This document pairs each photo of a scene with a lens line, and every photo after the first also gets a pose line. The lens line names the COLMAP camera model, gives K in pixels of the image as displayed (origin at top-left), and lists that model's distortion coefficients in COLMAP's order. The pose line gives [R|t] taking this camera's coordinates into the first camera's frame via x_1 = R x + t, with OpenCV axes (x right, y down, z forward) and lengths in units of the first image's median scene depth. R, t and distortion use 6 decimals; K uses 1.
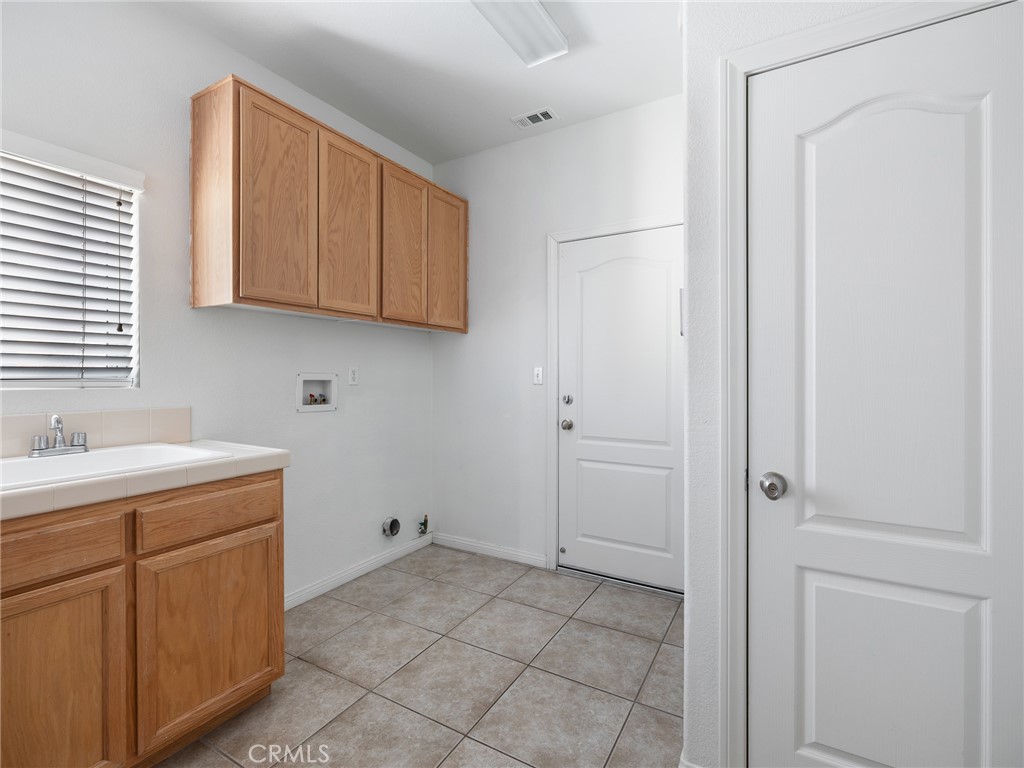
lens RADIAL K [[470.7, 0, 514.2], [0, 470.7, 384.0], [0, 0, 1]] dist [-0.000218, -0.000058]
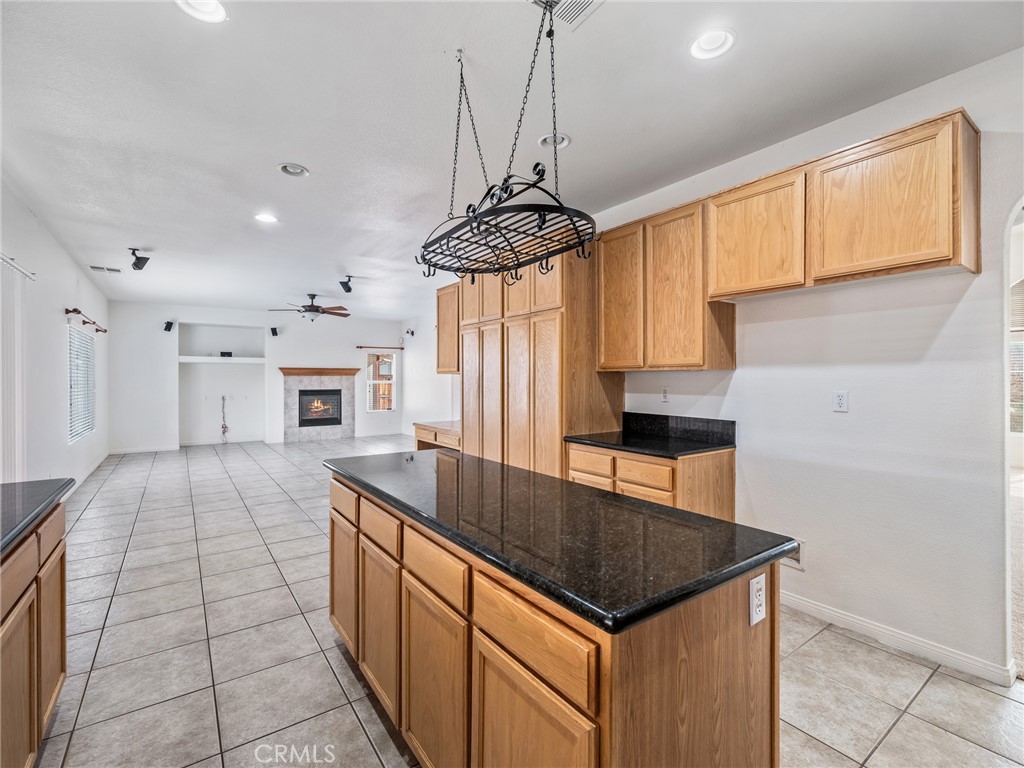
lens RADIAL K [[470.7, 0, 515.9], [0, 470.7, 382.4], [0, 0, 1]] dist [-0.000218, -0.000058]
pose [[0.403014, 0.002653, 0.915190, -0.919682], [0.005876, 0.999968, -0.005487, -0.013585], [-0.915175, 0.007588, 0.402985, 0.467228]]
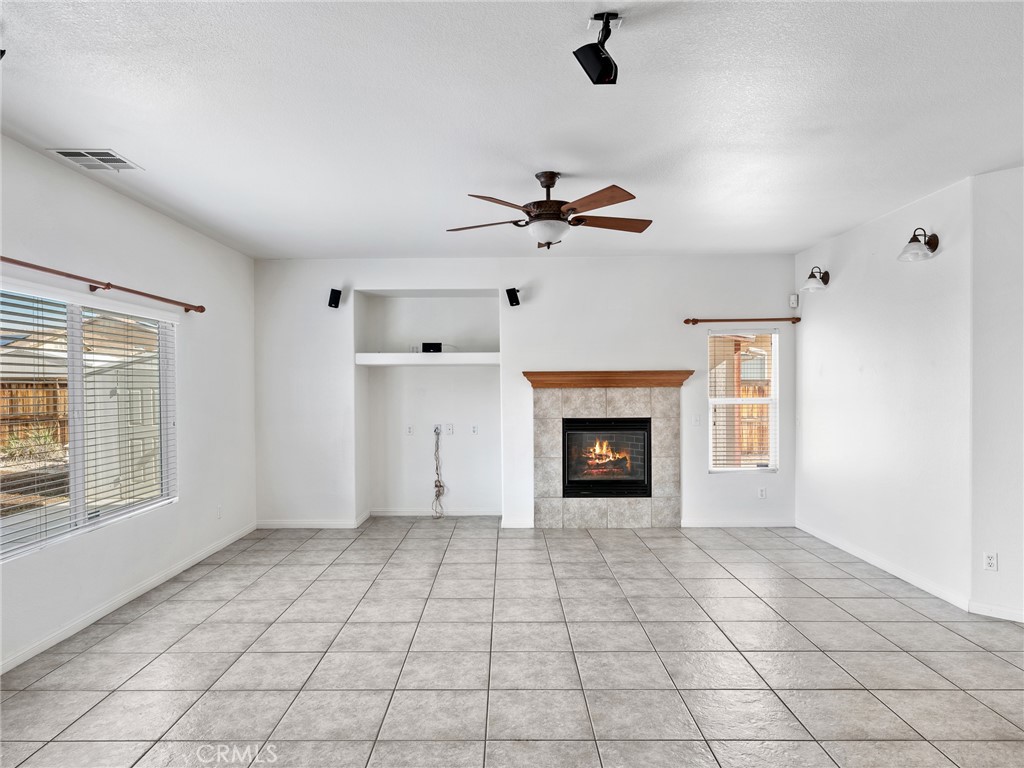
lens RADIAL K [[633.6, 0, 511.6], [0, 633.6, 389.3], [0, 0, 1]] dist [-0.001047, -0.000456]
pose [[0.867514, -0.001272, 0.497412, -0.679778], [0.002070, 0.999997, -0.001054, -0.027052], [-0.497409, 0.001944, 0.867514, 0.662795]]
